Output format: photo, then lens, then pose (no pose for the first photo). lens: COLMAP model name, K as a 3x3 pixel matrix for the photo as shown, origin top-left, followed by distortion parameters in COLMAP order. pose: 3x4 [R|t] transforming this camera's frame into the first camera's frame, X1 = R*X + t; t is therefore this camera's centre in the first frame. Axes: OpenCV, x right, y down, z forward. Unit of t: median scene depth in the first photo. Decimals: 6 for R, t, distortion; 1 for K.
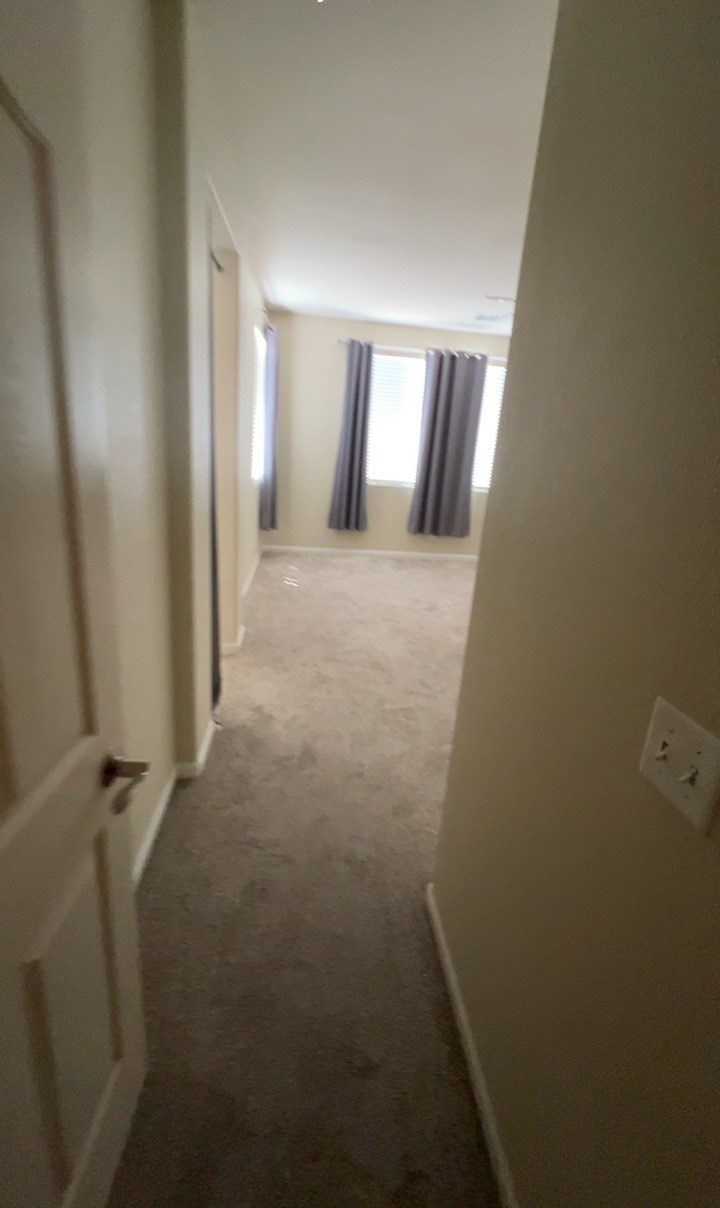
lens RADIAL K [[541.8, 0, 360.0], [0, 541.8, 604.0], [0, 0, 1]] dist [-0.000604, -0.000018]
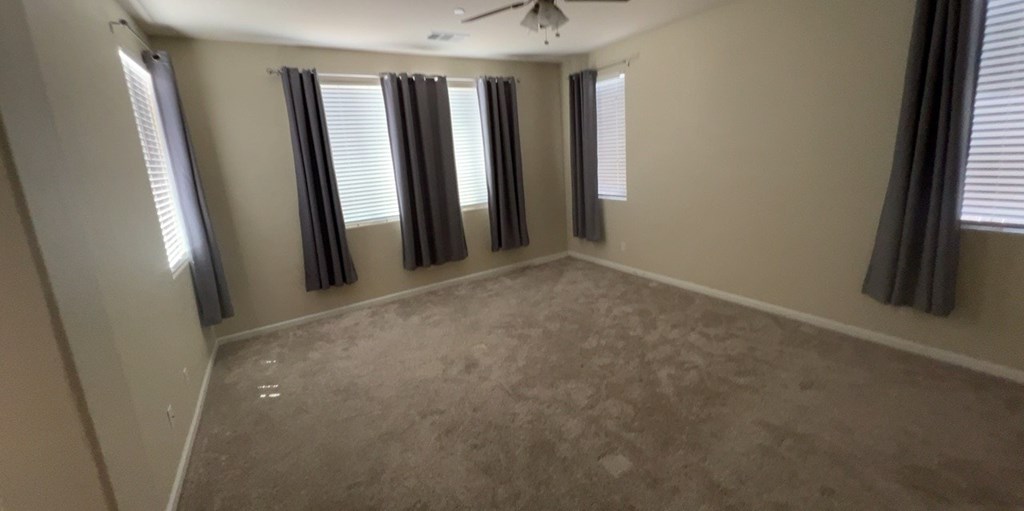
lens RADIAL K [[405.2, 0, 512.7], [0, 405.2, 229.5], [0, 0, 1]] dist [0.000466, 0.000088]
pose [[0.889508, -0.217788, 0.401677, -0.009813], [0.260433, 0.963977, -0.054060, -0.123292], [-0.375434, 0.152696, 0.914184, 0.331941]]
